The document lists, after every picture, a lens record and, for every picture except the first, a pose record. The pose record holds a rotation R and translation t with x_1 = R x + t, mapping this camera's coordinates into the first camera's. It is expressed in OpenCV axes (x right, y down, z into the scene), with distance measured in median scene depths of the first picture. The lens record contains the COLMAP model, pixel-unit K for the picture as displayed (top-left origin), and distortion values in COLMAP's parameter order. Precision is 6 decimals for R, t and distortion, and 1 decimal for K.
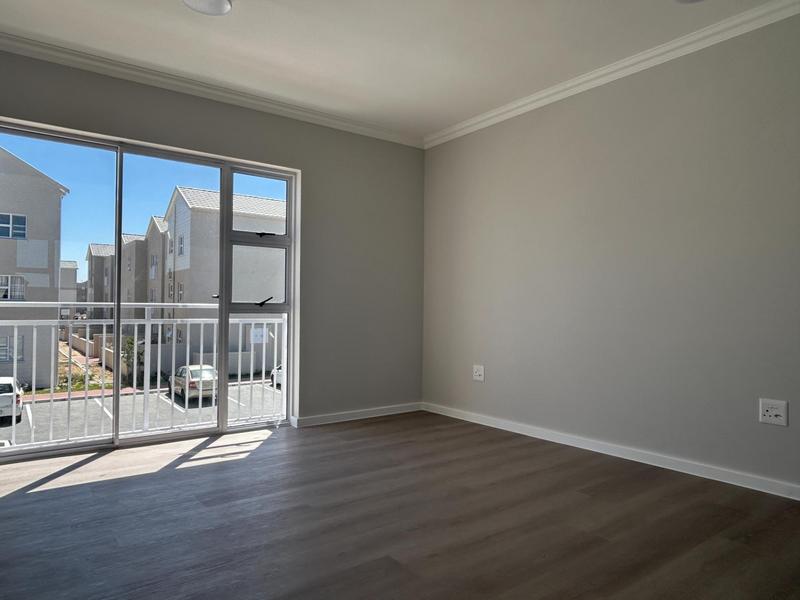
lens RADIAL K [[538.0, 0, 400.0], [0, 538.0, 300.0], [0, 0, 1]] dist [0.001832, 0.000421]
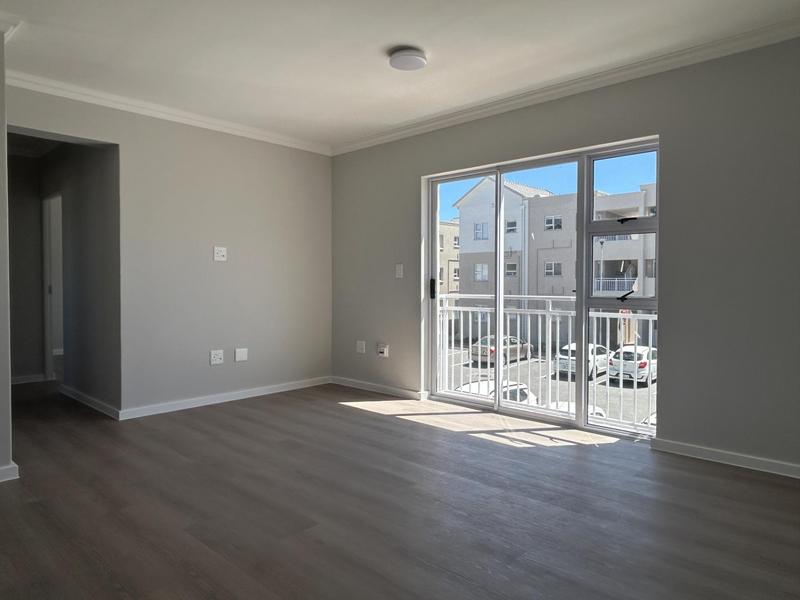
lens RADIAL K [[538.0, 0, 400.0], [0, 538.0, 300.0], [0, 0, 1]] dist [0.001832, 0.000421]
pose [[0.165382, 0.024223, -0.985932, 0.668882], [0.013748, 0.999545, 0.026863, -0.023751], [0.986134, -0.017997, 0.164974, 0.576275]]
